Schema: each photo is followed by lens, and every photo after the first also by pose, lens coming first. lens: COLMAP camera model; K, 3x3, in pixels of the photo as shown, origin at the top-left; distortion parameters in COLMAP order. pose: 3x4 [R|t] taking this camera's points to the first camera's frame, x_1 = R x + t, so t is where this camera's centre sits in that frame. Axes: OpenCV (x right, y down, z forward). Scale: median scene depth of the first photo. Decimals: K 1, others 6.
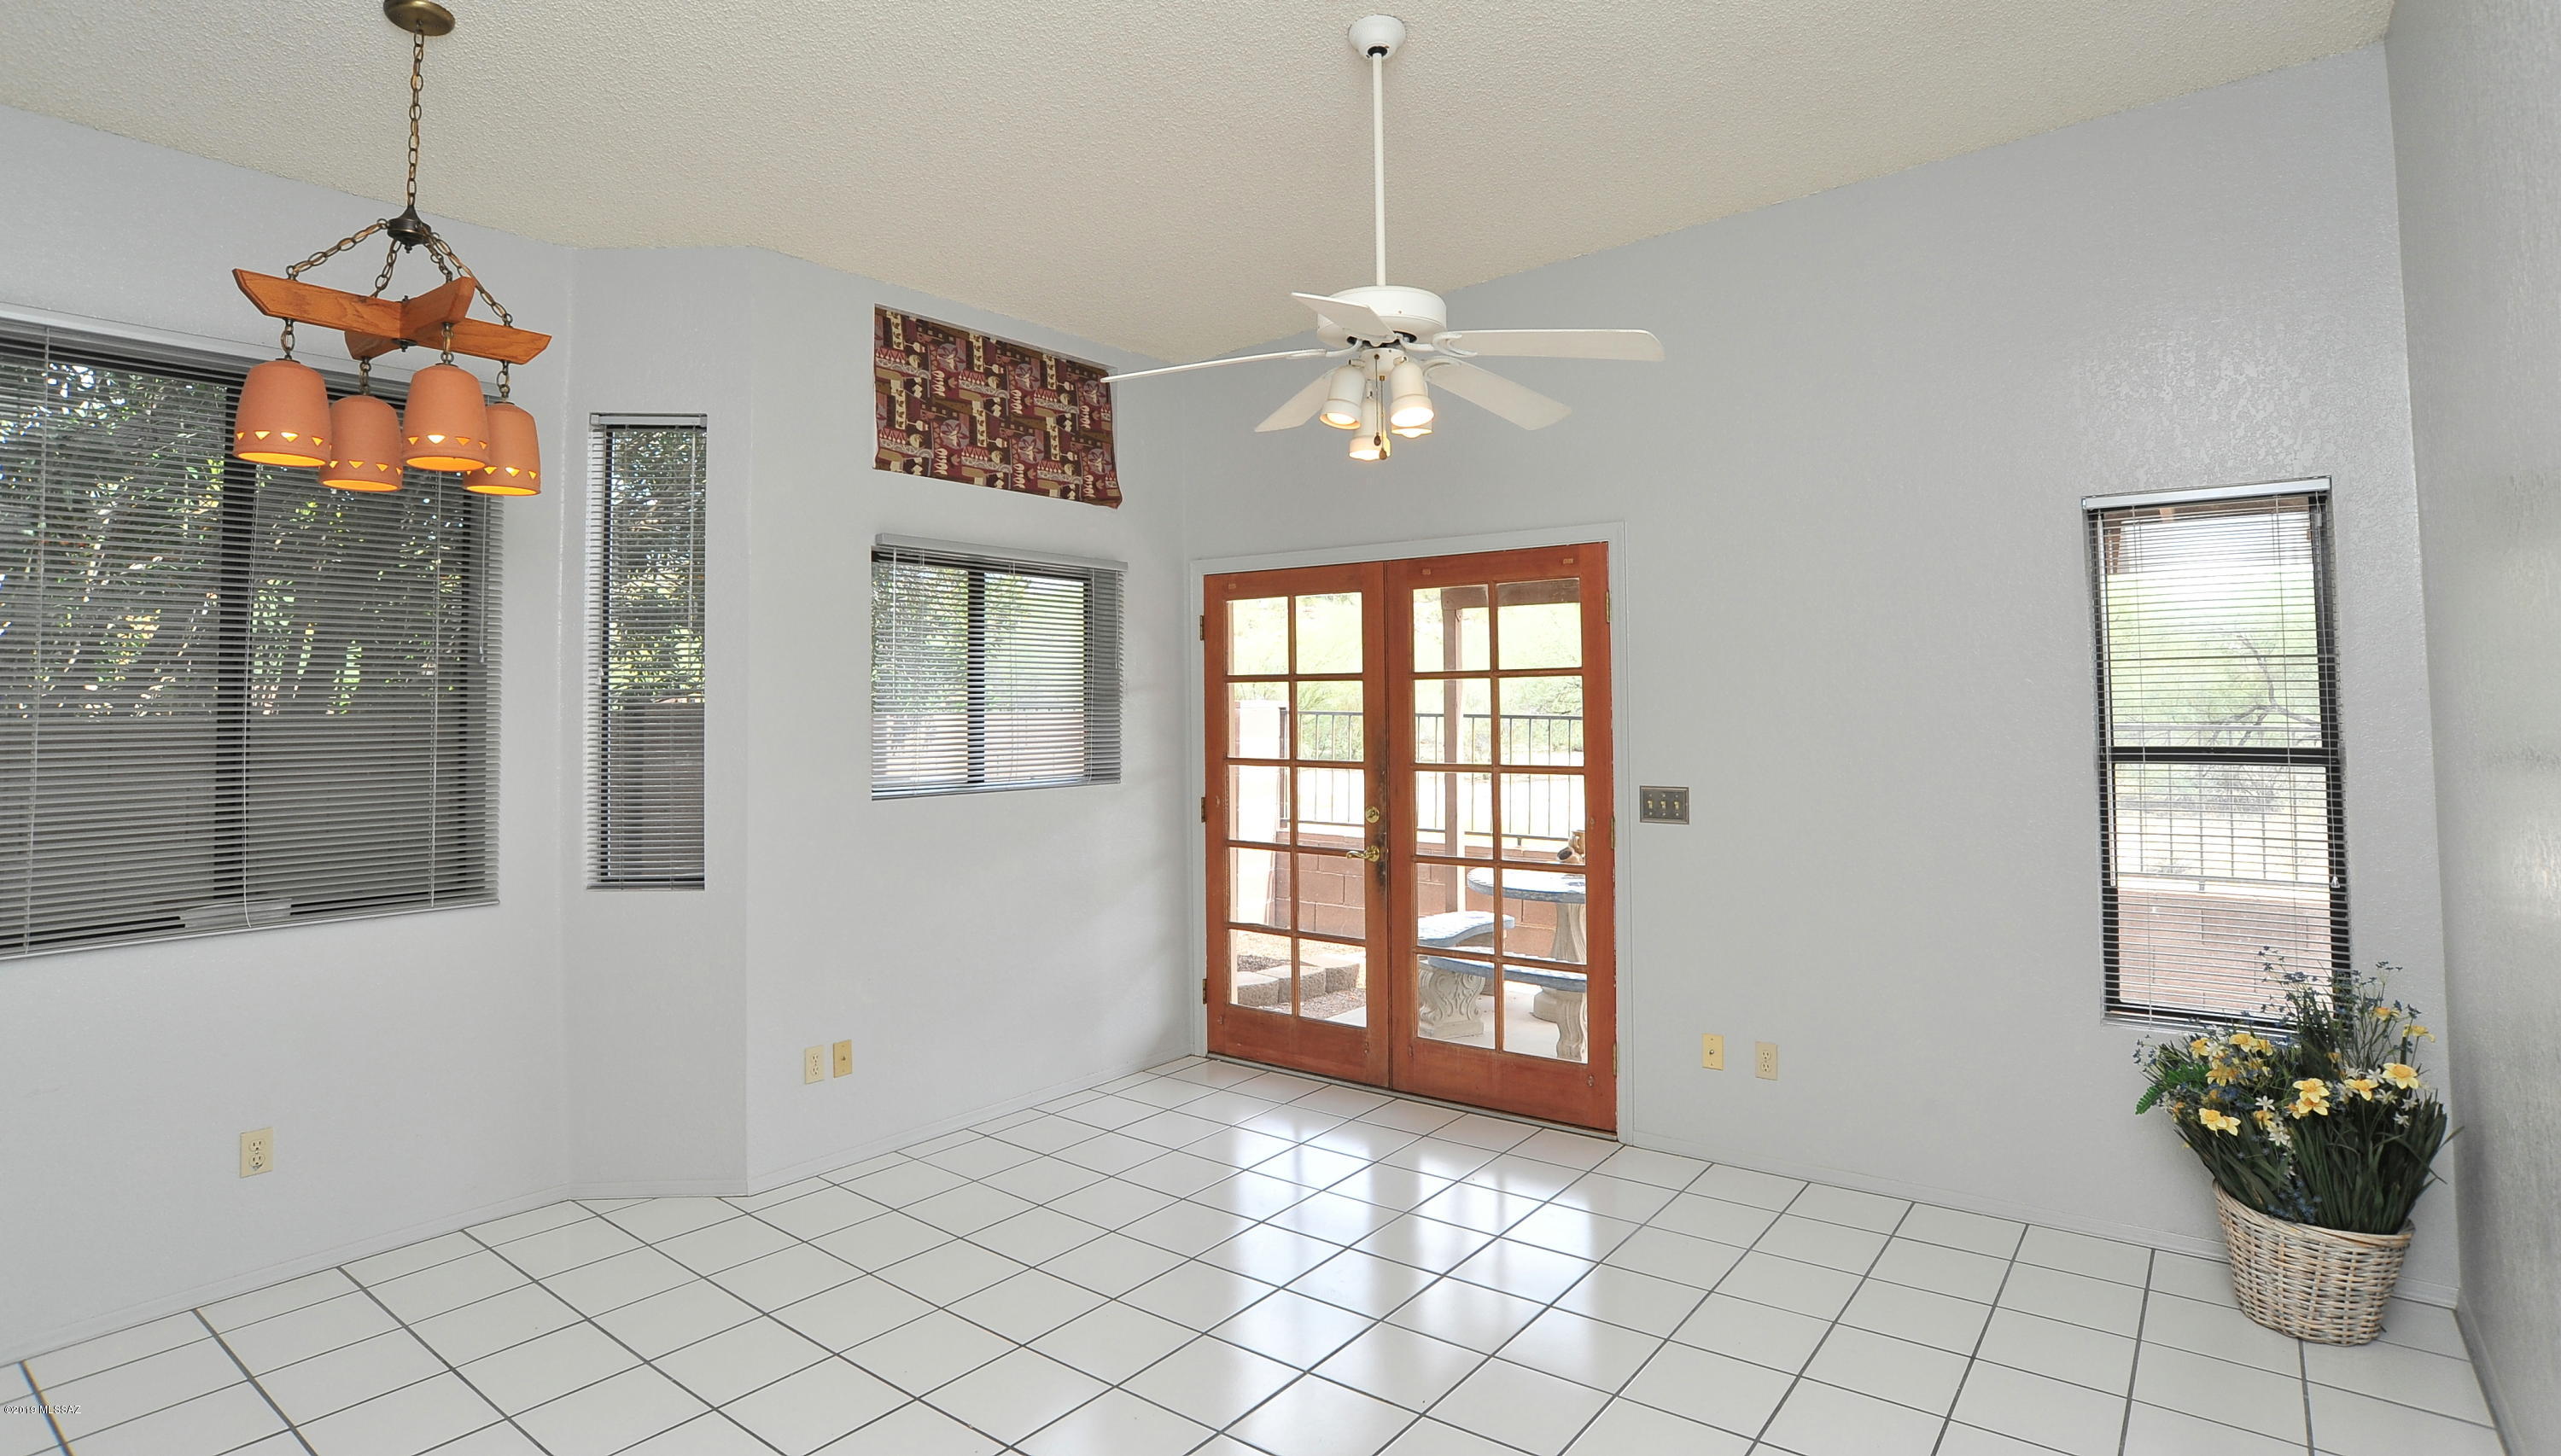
lens RADIAL K [[1273.1, 0, 1336.3], [0, 1273.1, 639.2], [0, 0, 1]] dist [-0.065361, -0.000243]
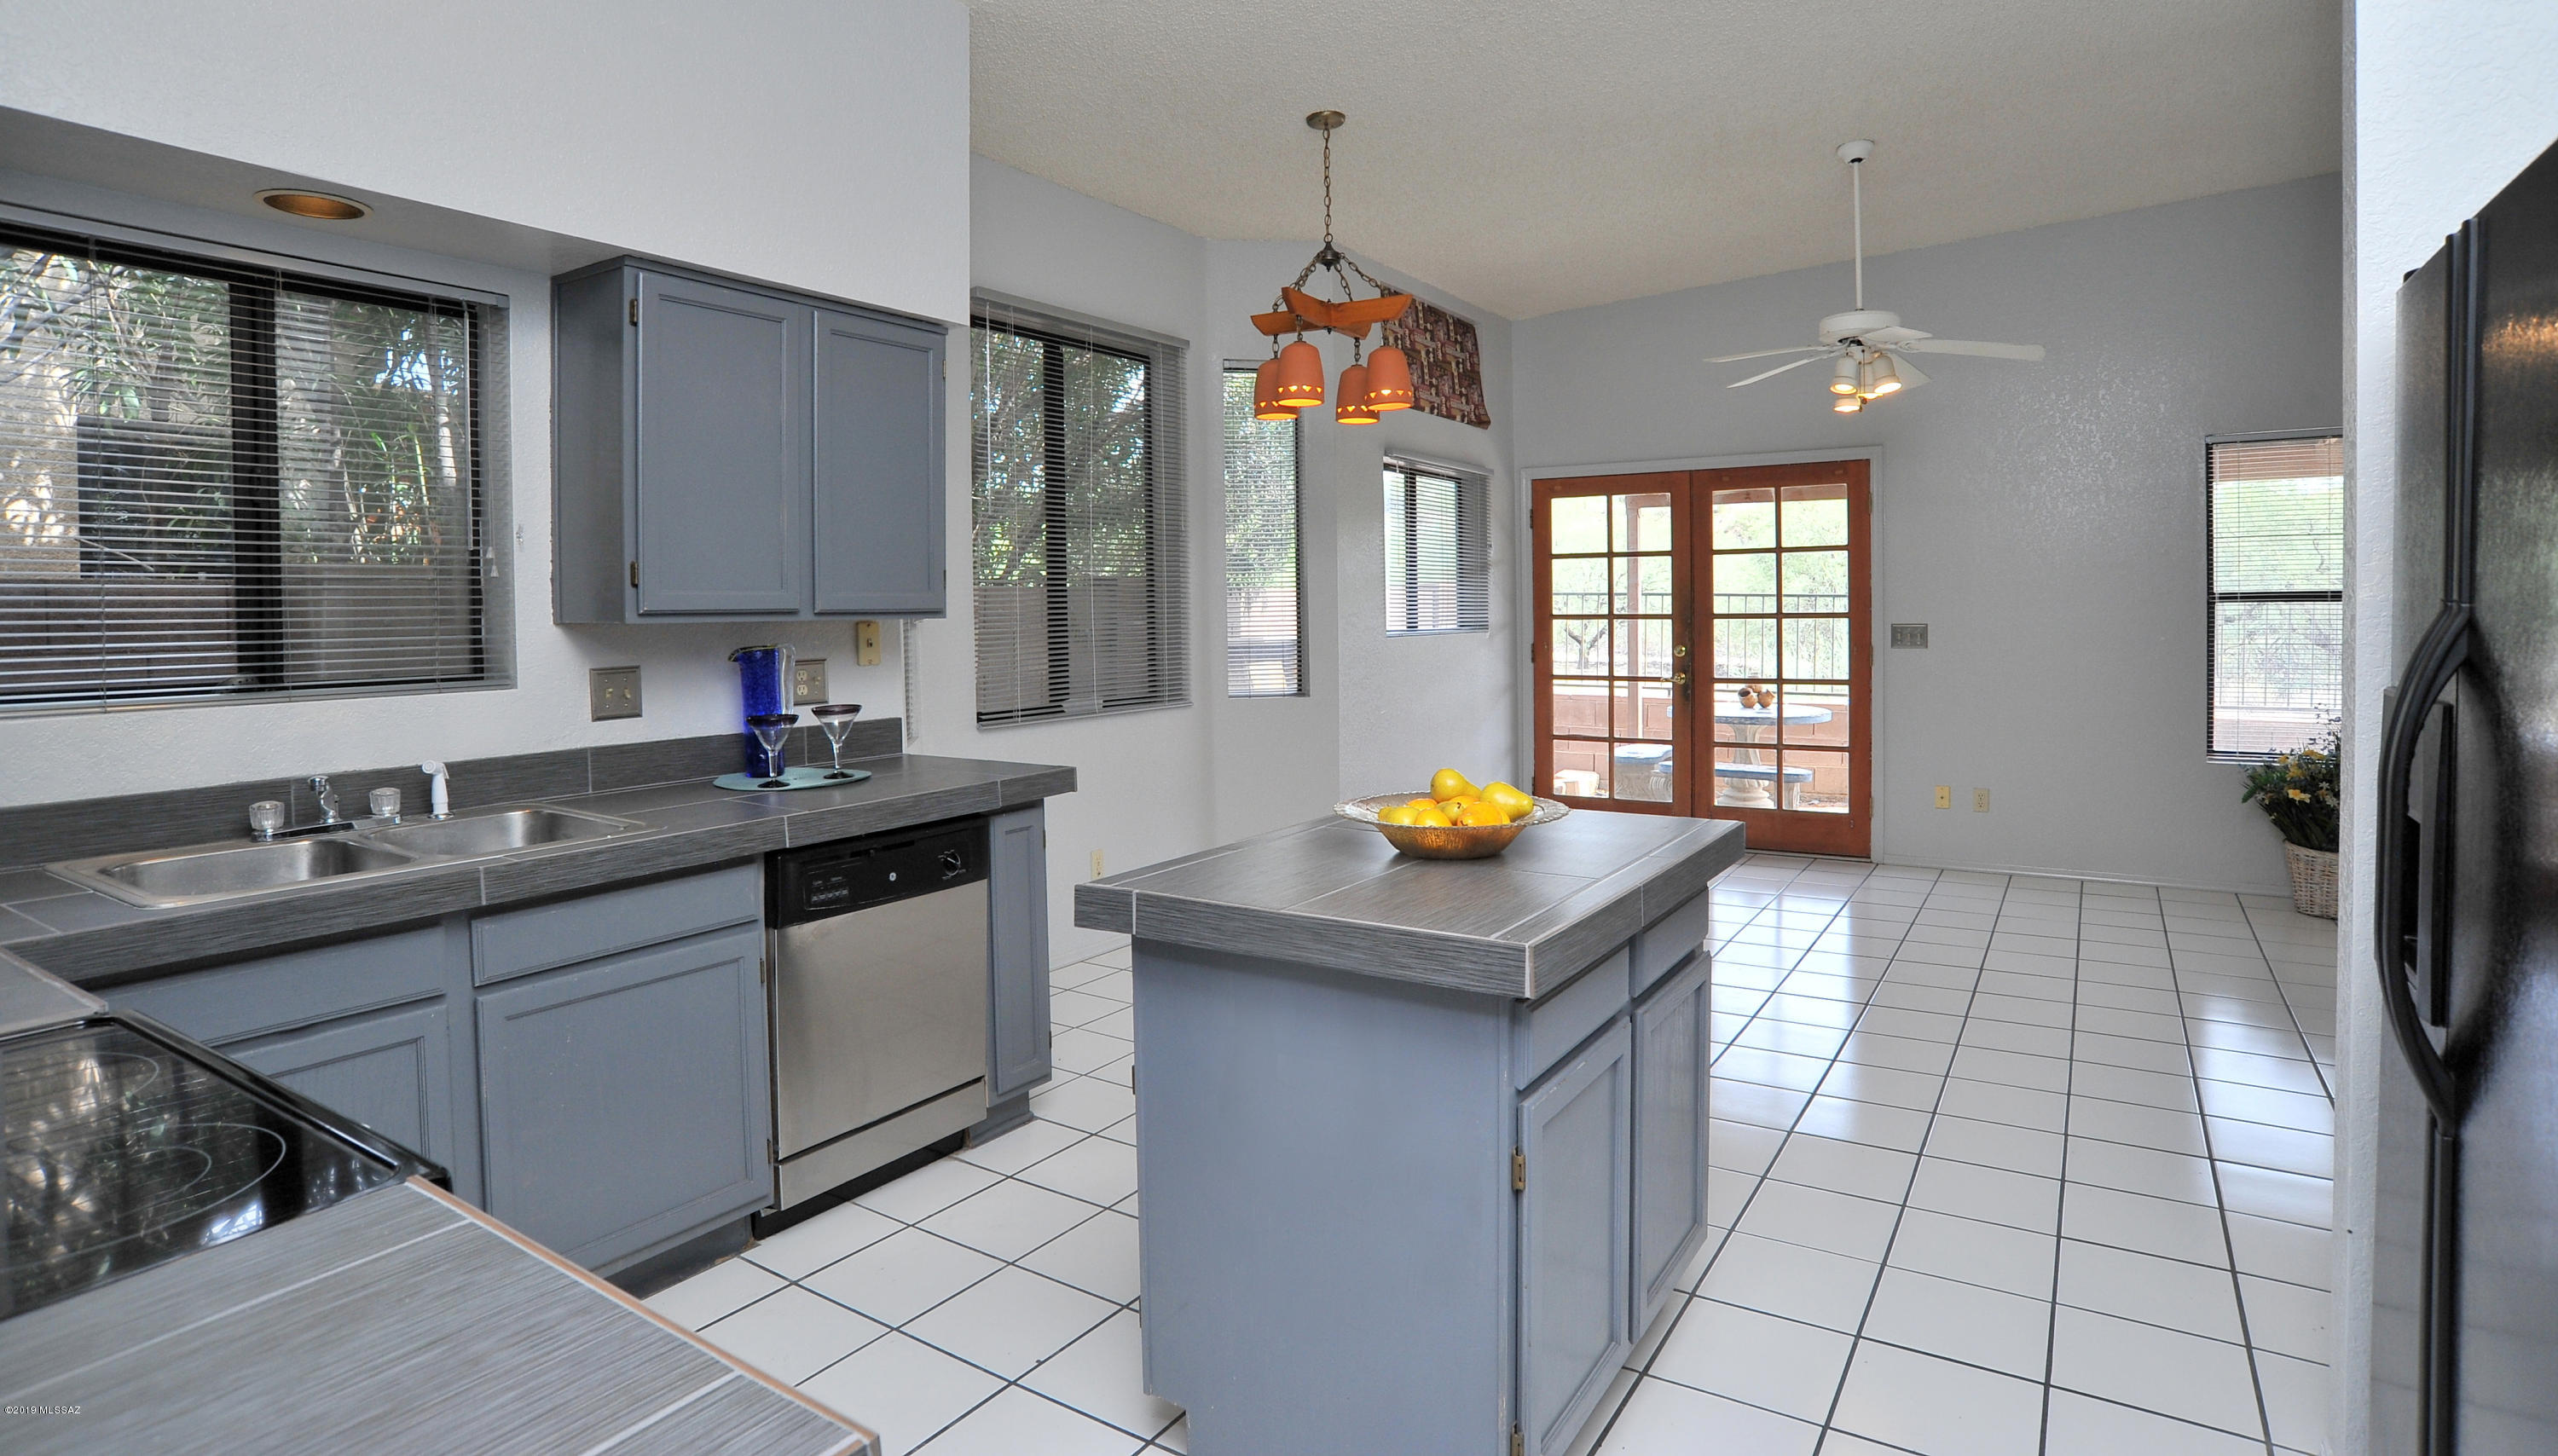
lens RADIAL K [[1271.6, 0, 1328.7], [0, 1271.6, 642.5], [0, 0, 1]] dist [-0.065361, -0.000243]
pose [[0.996632, -0.007649, 0.081641, -0.478172], [0.001422, 0.997102, 0.076066, 0.021443], [-0.081987, -0.075694, 0.993755, -0.364714]]
